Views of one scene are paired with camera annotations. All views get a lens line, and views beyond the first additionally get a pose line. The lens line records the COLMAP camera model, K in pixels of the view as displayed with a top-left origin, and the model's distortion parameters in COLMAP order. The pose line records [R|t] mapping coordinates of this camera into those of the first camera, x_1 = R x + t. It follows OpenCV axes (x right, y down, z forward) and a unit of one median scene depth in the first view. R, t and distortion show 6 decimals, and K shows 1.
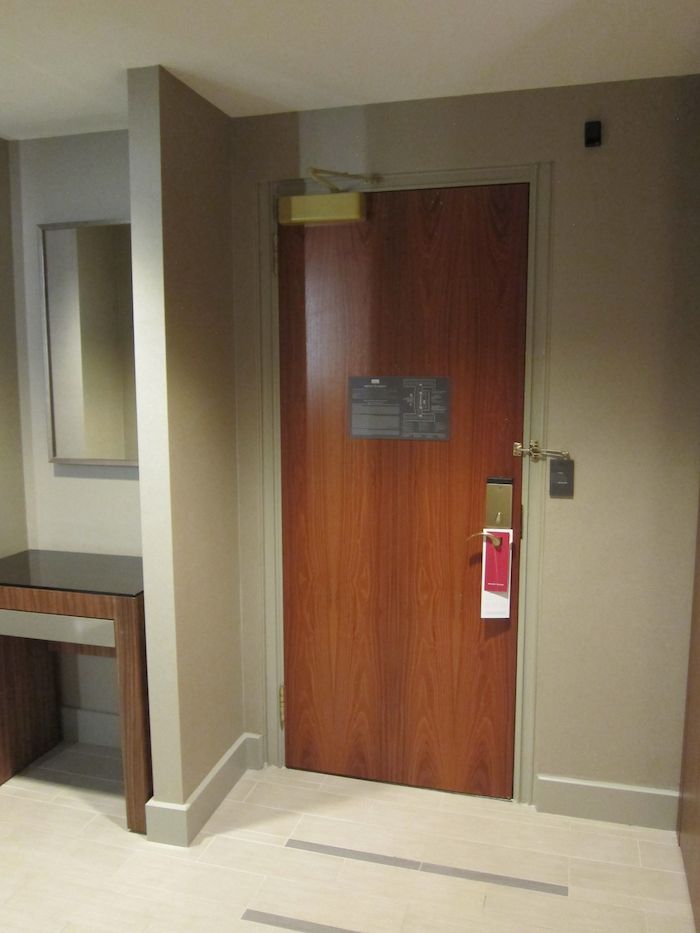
lens RADIAL K [[781.9, 0, 351.3], [0, 781.9, 470.7], [0, 0, 1]] dist [-0.066878, 0.024800]
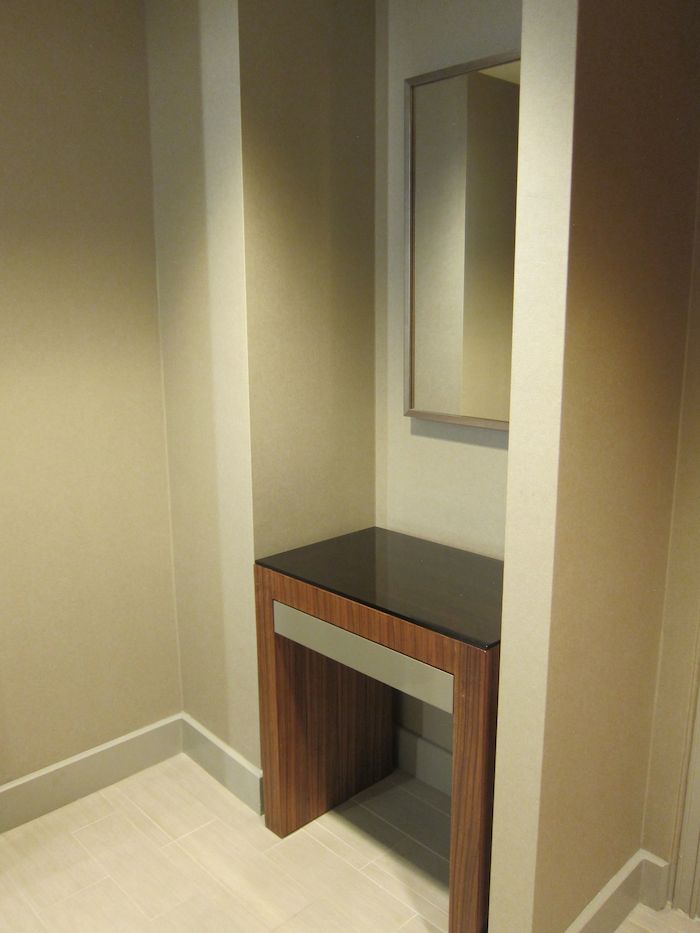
lens RADIAL K [[781.9, 0, 344.1], [0, 781.9, 469.7], [0, 0, 1]] dist [-0.066878, 0.024800]
pose [[0.860251, 0.103898, -0.499172, -0.066269], [-0.061053, 0.992964, 0.101460, -0.032573], [0.506202, -0.056805, 0.860542, 0.342886]]
